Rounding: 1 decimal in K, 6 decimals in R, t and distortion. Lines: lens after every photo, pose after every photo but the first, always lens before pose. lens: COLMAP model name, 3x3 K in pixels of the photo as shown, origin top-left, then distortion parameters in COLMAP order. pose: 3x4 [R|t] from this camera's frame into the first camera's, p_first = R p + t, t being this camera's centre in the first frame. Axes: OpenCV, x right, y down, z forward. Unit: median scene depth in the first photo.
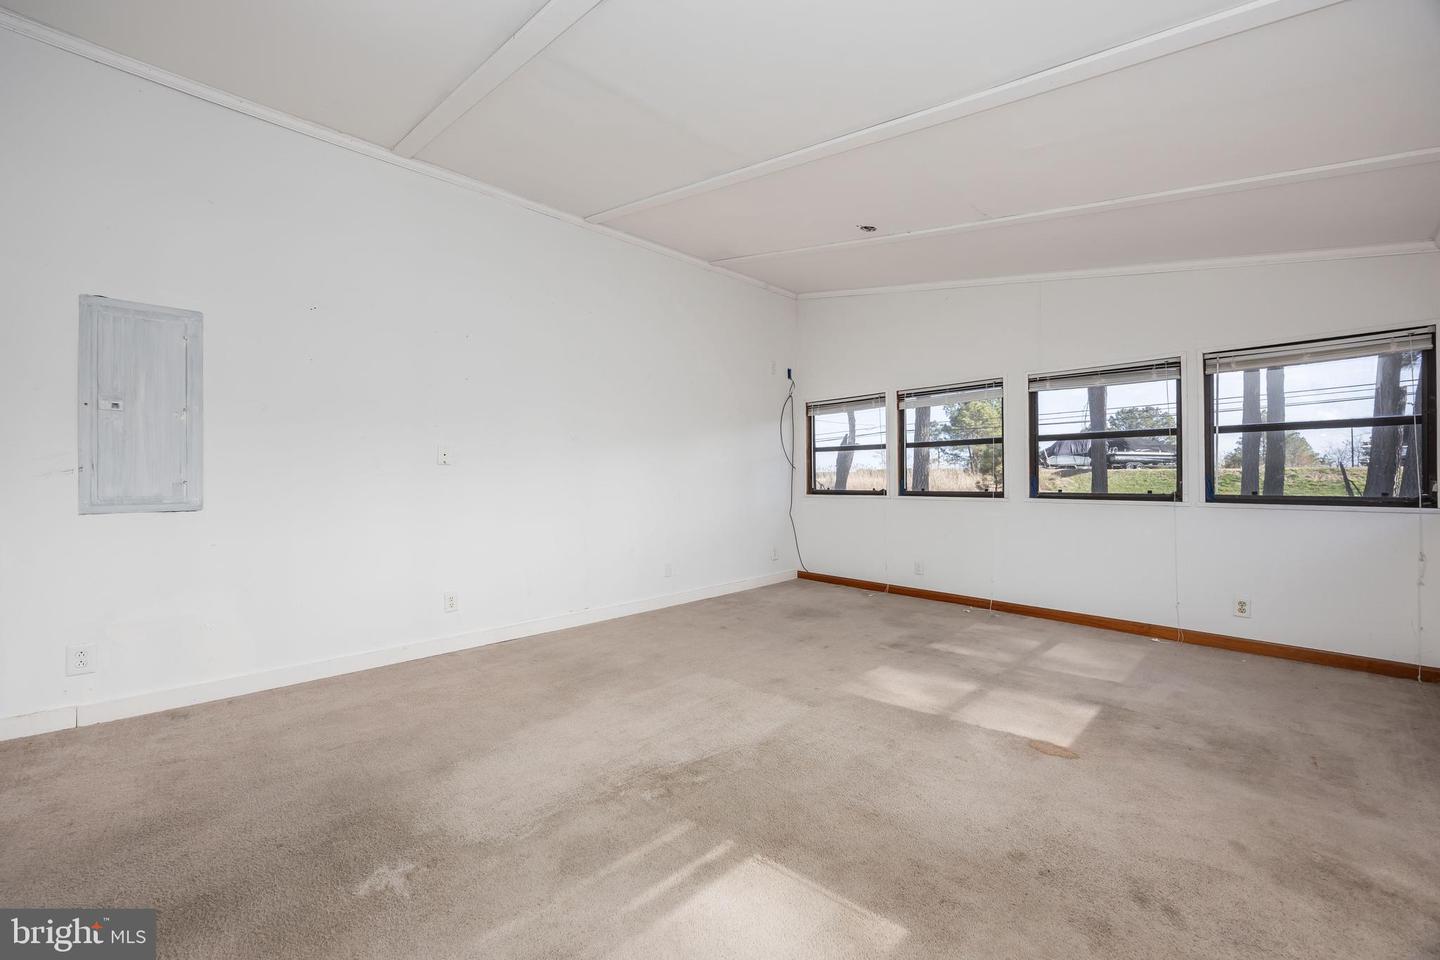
lens RADIAL K [[561.8, 0, 726.1], [0, 561.8, 453.9], [0, 0, 1]] dist [-0.000208, -0.000075]
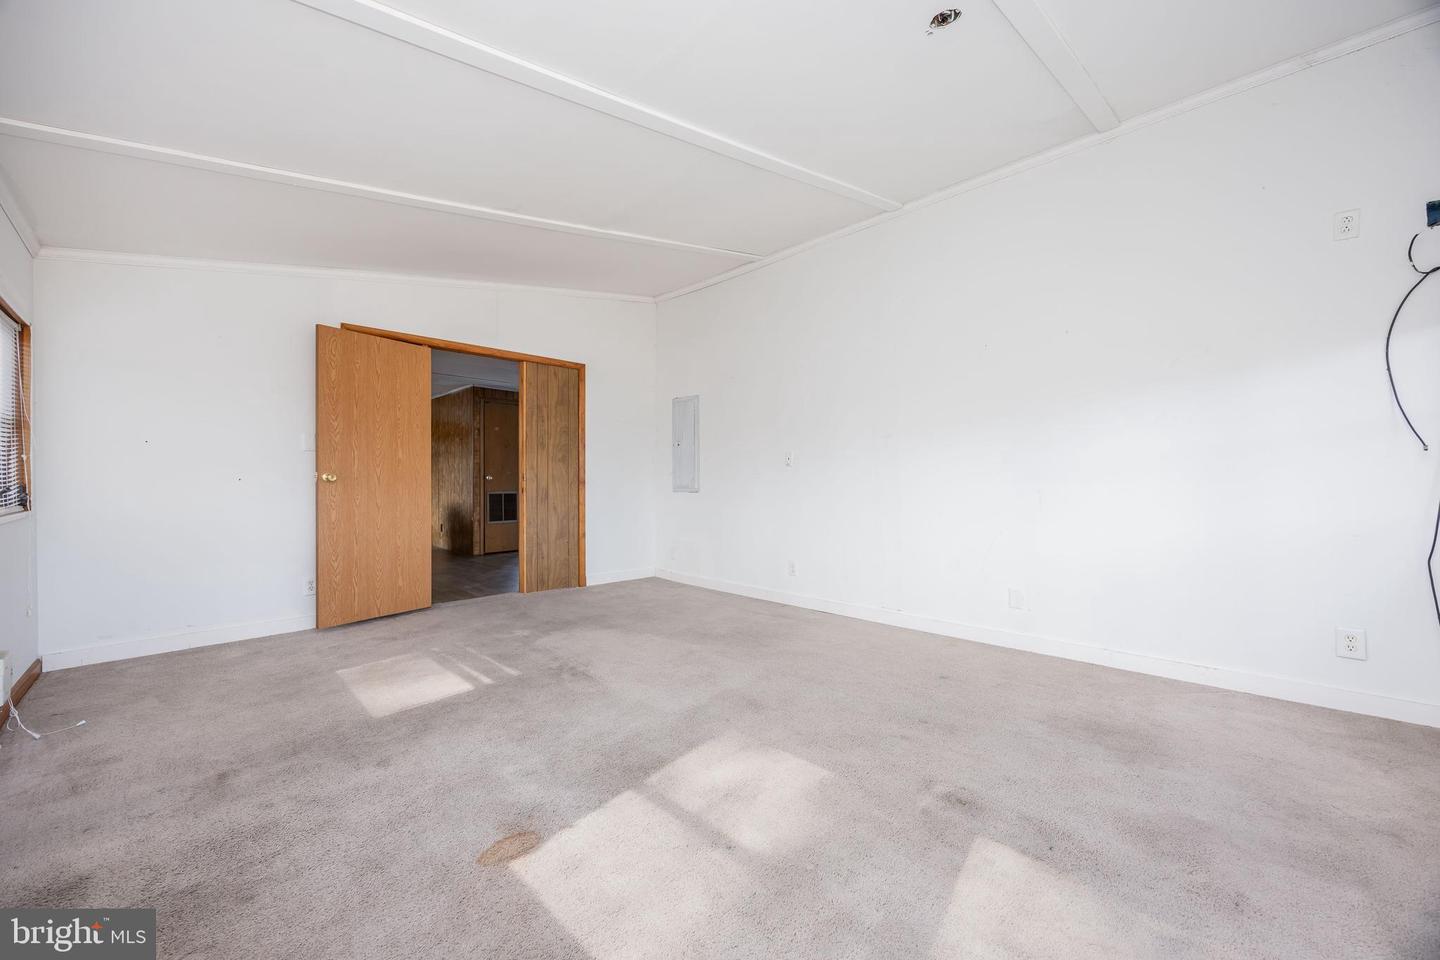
lens RADIAL K [[551.9, 0, 720.0], [0, 551.9, 480.0], [0, 0, 1]] dist [-0.000798, -0.000036]
pose [[0.011523, 0.005375, -0.999919, 1.101927], [0.047519, 0.998853, 0.005917, 0.049006], [0.998804, -0.047583, 0.011255, 1.091353]]
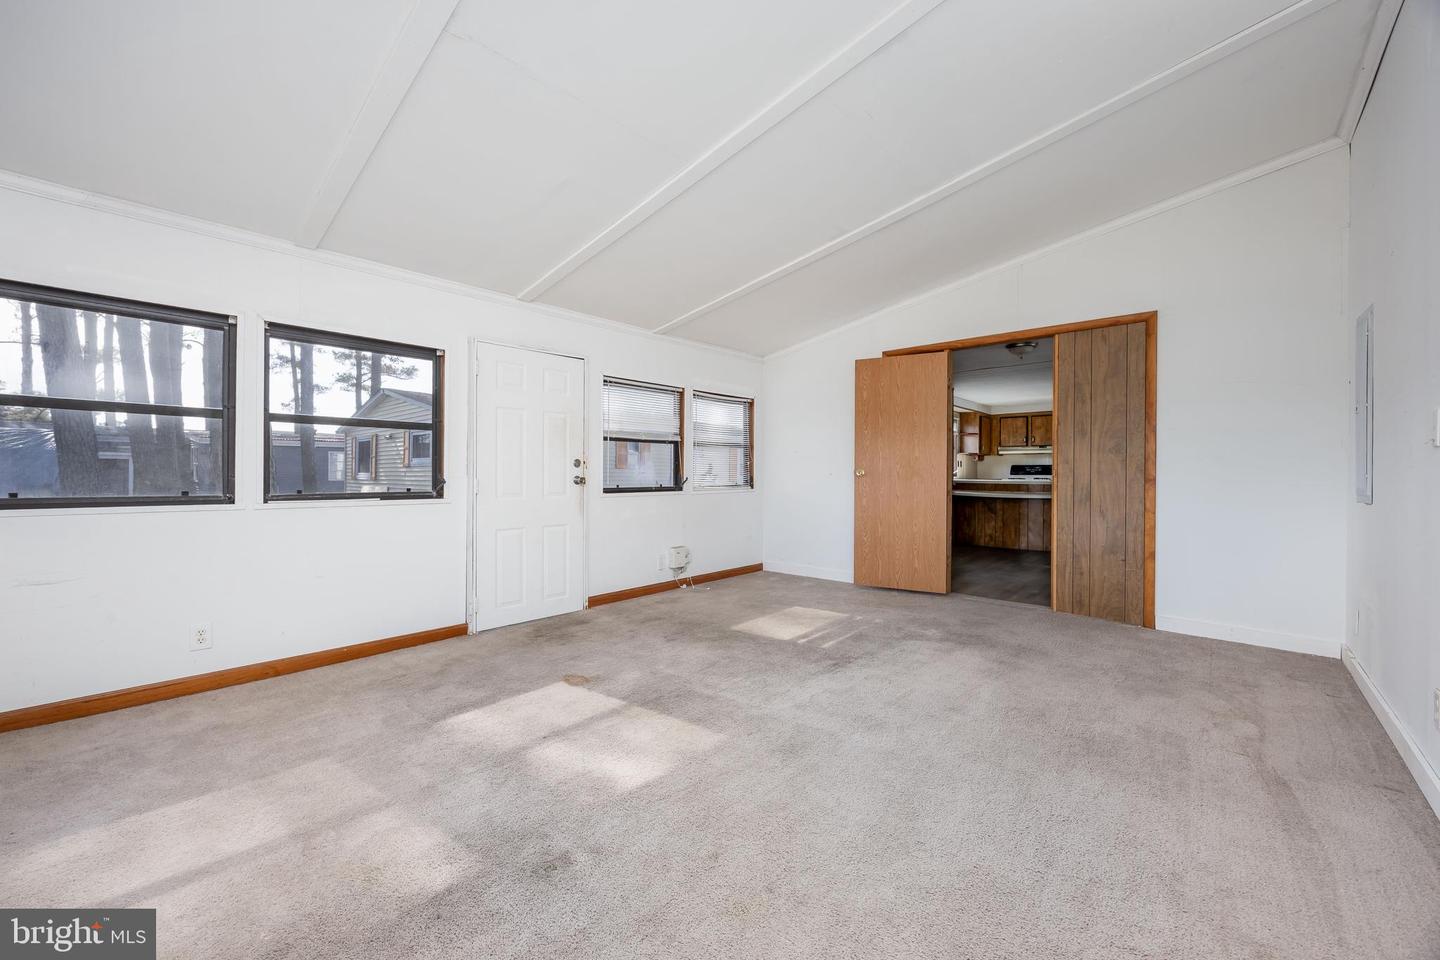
lens RADIAL K [[562.3, 0, 720.0], [0, 562.3, 480.0], [0, 0, 1]] dist [-0.001333, -0.000122]
pose [[-0.998528, 0.002663, -0.054167, 0.267874], [0.004354, 0.999506, -0.031123, 0.084579], [0.054058, -0.031313, -0.998047, 1.992289]]
